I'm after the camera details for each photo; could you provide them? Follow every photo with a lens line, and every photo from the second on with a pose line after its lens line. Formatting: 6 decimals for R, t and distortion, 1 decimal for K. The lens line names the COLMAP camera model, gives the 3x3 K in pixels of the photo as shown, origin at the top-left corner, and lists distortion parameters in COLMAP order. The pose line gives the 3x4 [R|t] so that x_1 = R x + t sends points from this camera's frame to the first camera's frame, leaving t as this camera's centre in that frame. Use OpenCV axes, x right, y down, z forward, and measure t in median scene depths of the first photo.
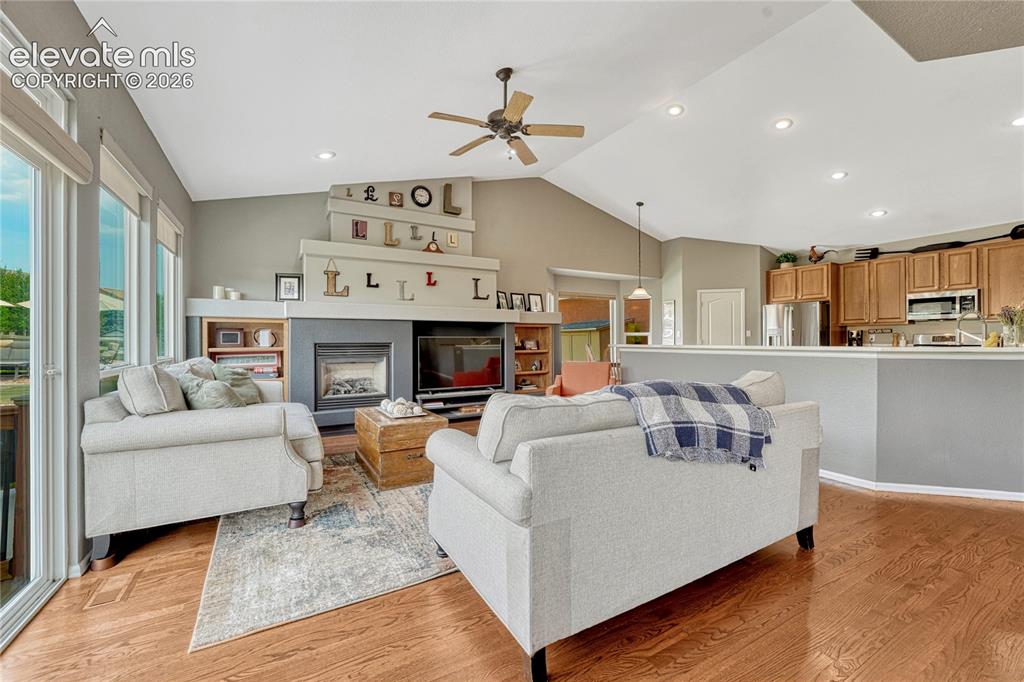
lens RADIAL K [[415.2, 0, 506.7], [0, 415.2, 340.1], [0, 0, 1]] dist [-0.011813, 0.000388]
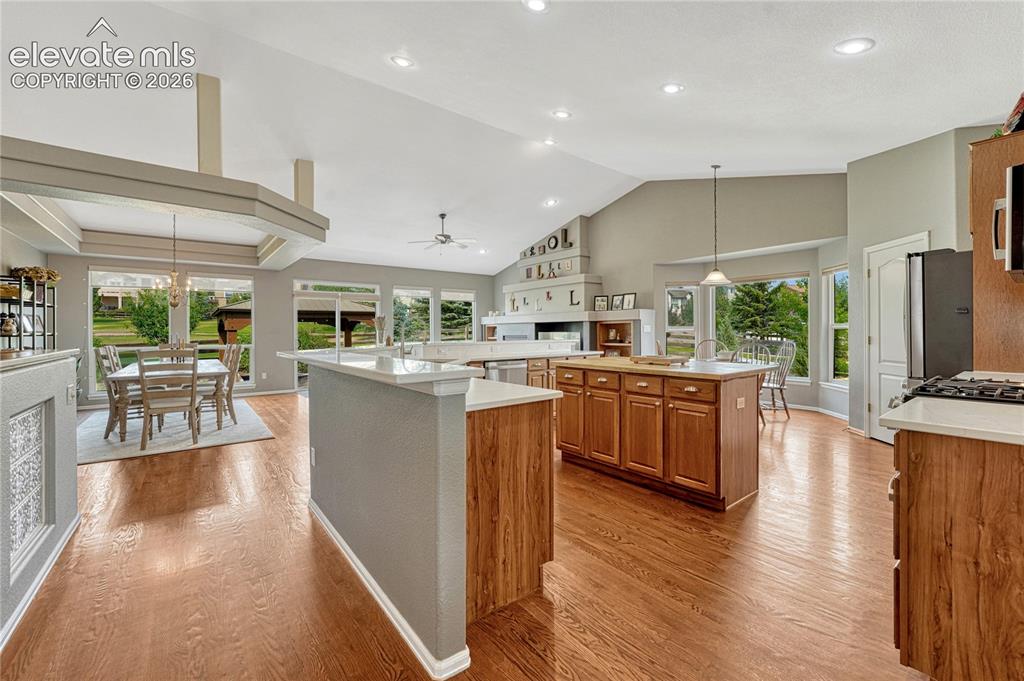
lens RADIAL K [[417.2, 0, 503.9], [0, 417.2, 331.2], [0, 0, 1]] dist [-0.009169, -0.000553]
pose [[0.126062, 0.000259, -0.992022, 1.320164], [0.004371, 0.999990, 0.000817, -0.014004], [0.992013, -0.004439, 0.126060, 0.607984]]
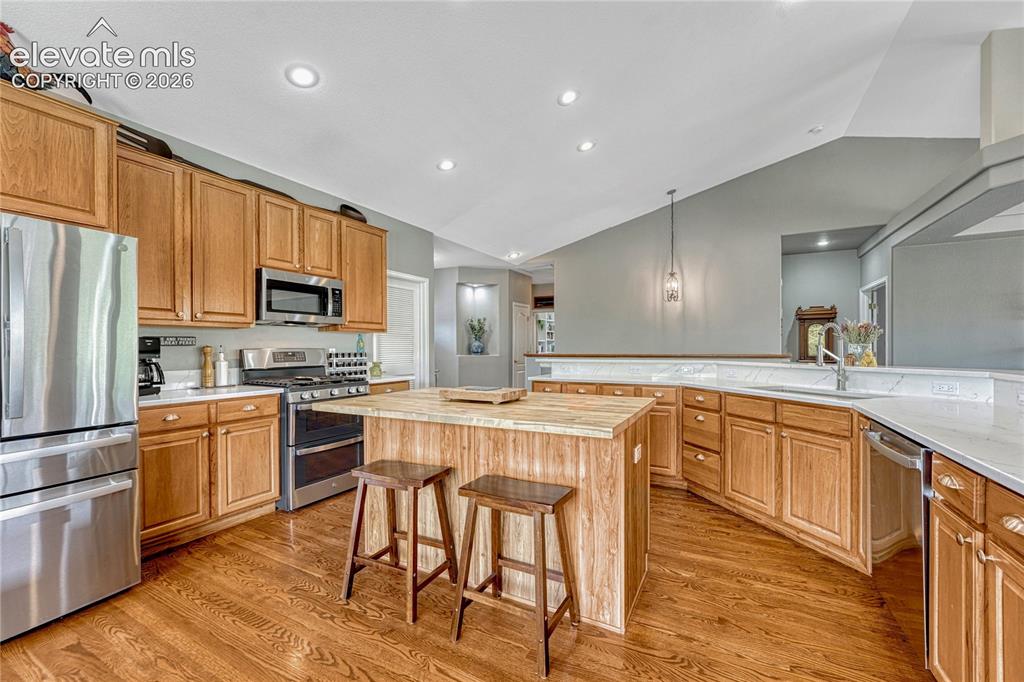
lens RADIAL K [[415.2, 0, 512.9], [0, 415.2, 348.2], [0, 0, 1]] dist [-0.011813, 0.000388]
pose [[-0.526626, 0.004211, 0.850087, 0.423959], [0.008329, 0.999965, 0.000206, -0.013548], [-0.850056, 0.007189, -0.526643, 1.076429]]
